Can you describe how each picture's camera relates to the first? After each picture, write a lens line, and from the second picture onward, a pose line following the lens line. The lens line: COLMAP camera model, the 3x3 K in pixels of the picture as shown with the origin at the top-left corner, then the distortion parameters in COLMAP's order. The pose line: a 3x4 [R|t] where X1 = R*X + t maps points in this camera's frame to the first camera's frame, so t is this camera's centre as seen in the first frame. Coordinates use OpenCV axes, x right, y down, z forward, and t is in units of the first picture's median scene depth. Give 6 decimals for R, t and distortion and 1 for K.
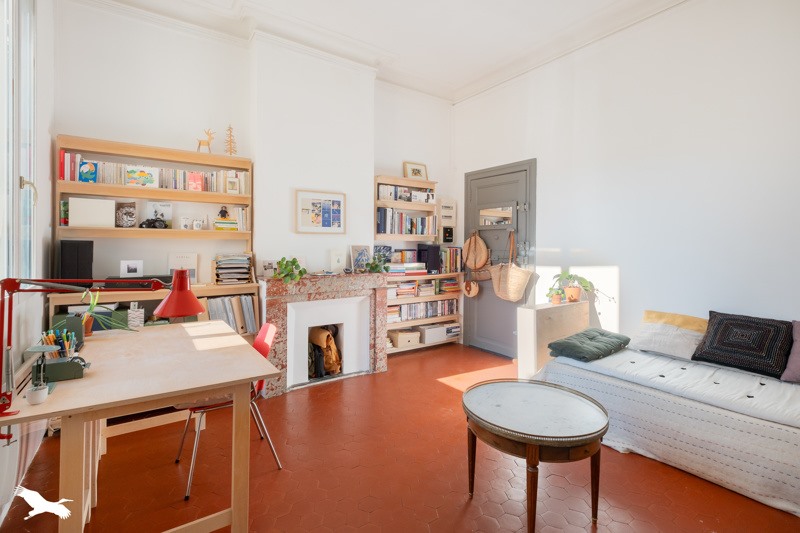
lens RADIAL K [[344.5, 0, 389.8], [0, 344.5, 256.1], [0, 0, 1]] dist [-0.003306, -0.000112]
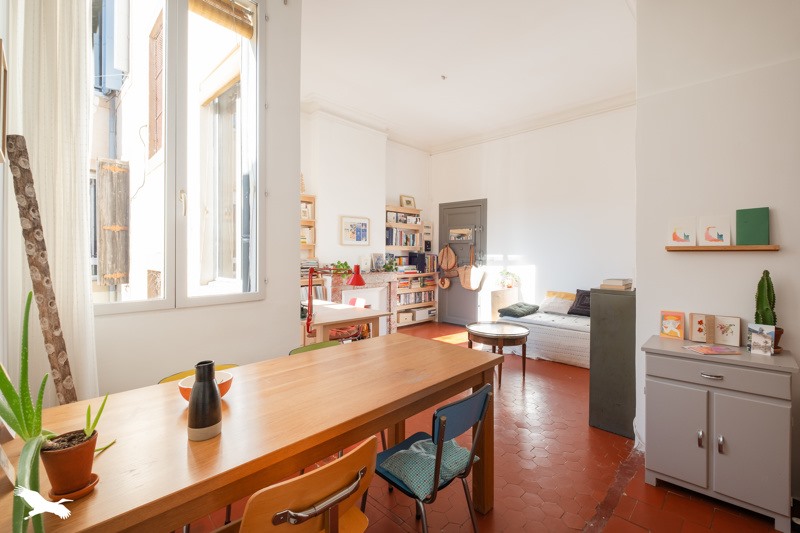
lens RADIAL K [[355.1, 0, 400.4], [0, 355.1, 260.1], [0, 0, 1]] dist [0.002219, -0.000047]
pose [[0.974779, 0.000584, 0.223173, -0.314597], [0.001242, 0.999967, -0.008038, 0.010016], [-0.223170, 0.008113, 0.974746, -0.483069]]
